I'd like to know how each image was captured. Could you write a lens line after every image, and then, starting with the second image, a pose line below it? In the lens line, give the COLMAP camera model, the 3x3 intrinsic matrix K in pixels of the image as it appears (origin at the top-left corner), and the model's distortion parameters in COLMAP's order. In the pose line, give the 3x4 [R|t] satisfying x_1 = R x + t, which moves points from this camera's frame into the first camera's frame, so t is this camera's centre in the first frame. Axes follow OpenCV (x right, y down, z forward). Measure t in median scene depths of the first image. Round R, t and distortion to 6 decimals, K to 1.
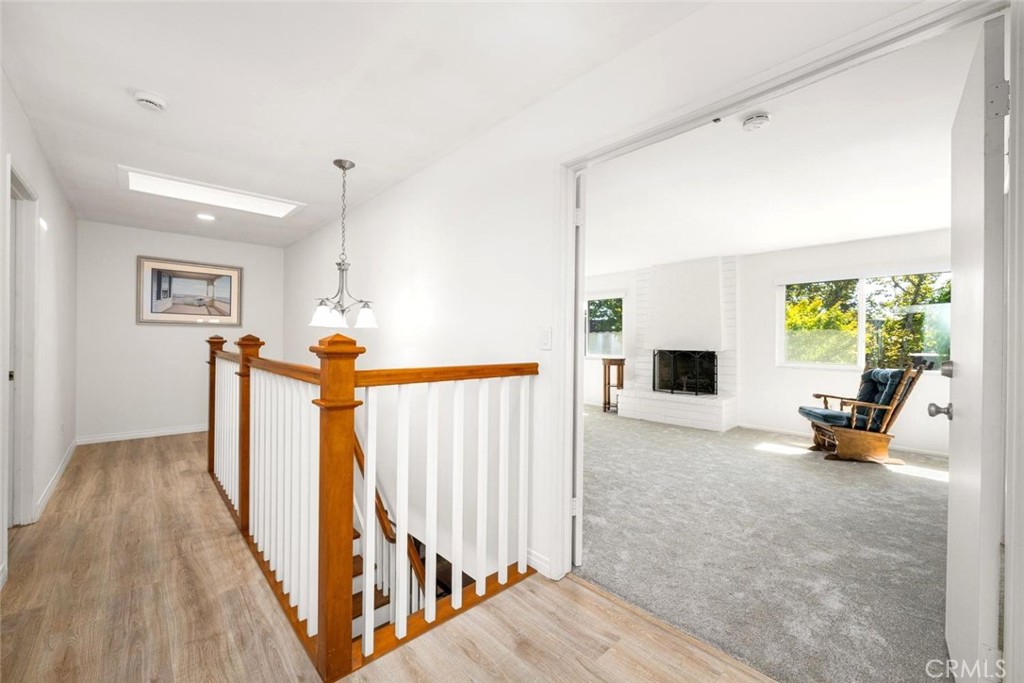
lens RADIAL K [[419.3, 0, 508.8], [0, 419.3, 344.2], [0, 0, 1]] dist [0.000965, 0.000338]
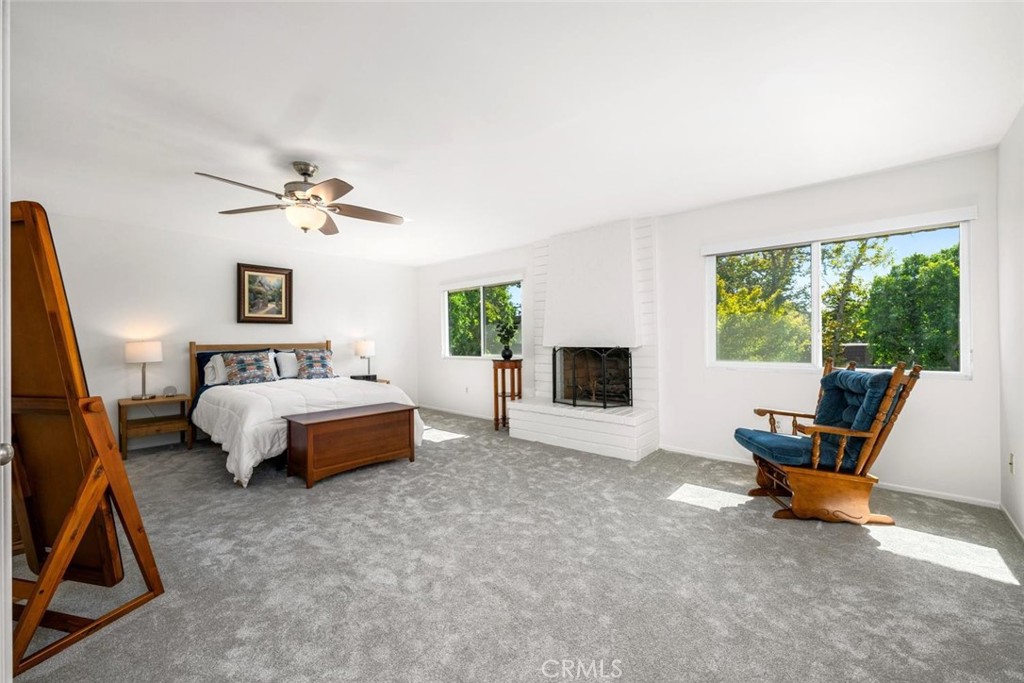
lens RADIAL K [[419.3, 0, 508.8], [0, 419.3, 344.2], [0, 0, 1]] dist [0.000965, 0.000338]
pose [[0.994723, -0.020041, 0.100619, 0.276898], [0.019451, 0.999787, 0.006845, 0.002374], [-0.100735, -0.004851, 0.994901, 0.383590]]
